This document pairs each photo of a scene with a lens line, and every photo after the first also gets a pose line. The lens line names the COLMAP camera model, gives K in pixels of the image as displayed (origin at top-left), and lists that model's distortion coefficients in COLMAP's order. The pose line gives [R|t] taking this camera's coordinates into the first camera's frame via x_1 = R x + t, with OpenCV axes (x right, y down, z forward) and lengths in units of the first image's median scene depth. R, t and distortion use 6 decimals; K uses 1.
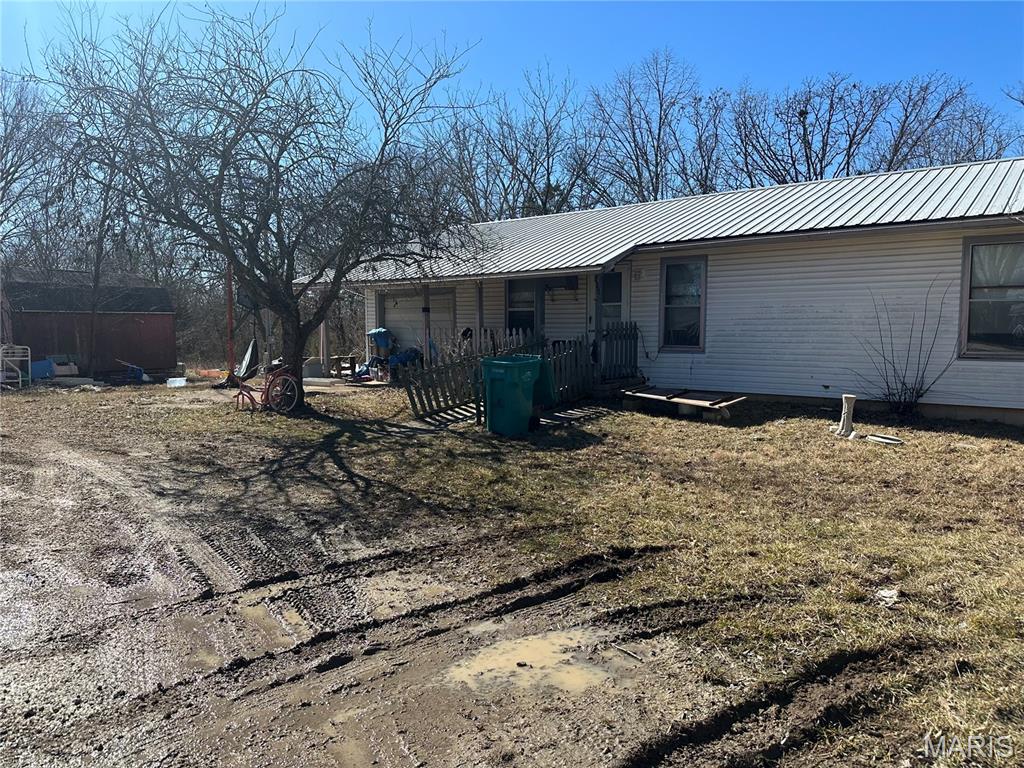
lens RADIAL K [[715.6, 0, 515.3], [0, 715.6, 378.3], [0, 0, 1]] dist [0.032623, -0.046133]
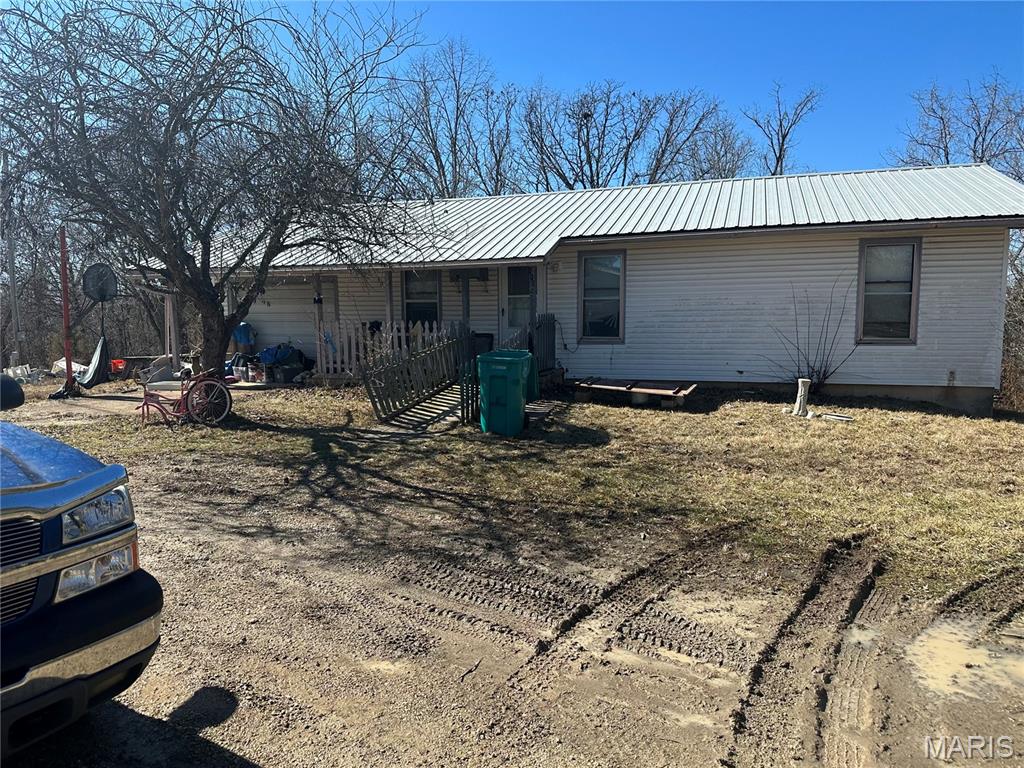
lens RADIAL K [[715.6, 0, 508.6], [0, 715.6, 386.5], [0, 0, 1]] dist [0.032623, -0.046133]
pose [[0.946268, -0.039528, 0.320960, -0.273175], [0.031188, 0.999030, 0.031086, -0.012452], [-0.321877, -0.019406, 0.946583, 0.081082]]
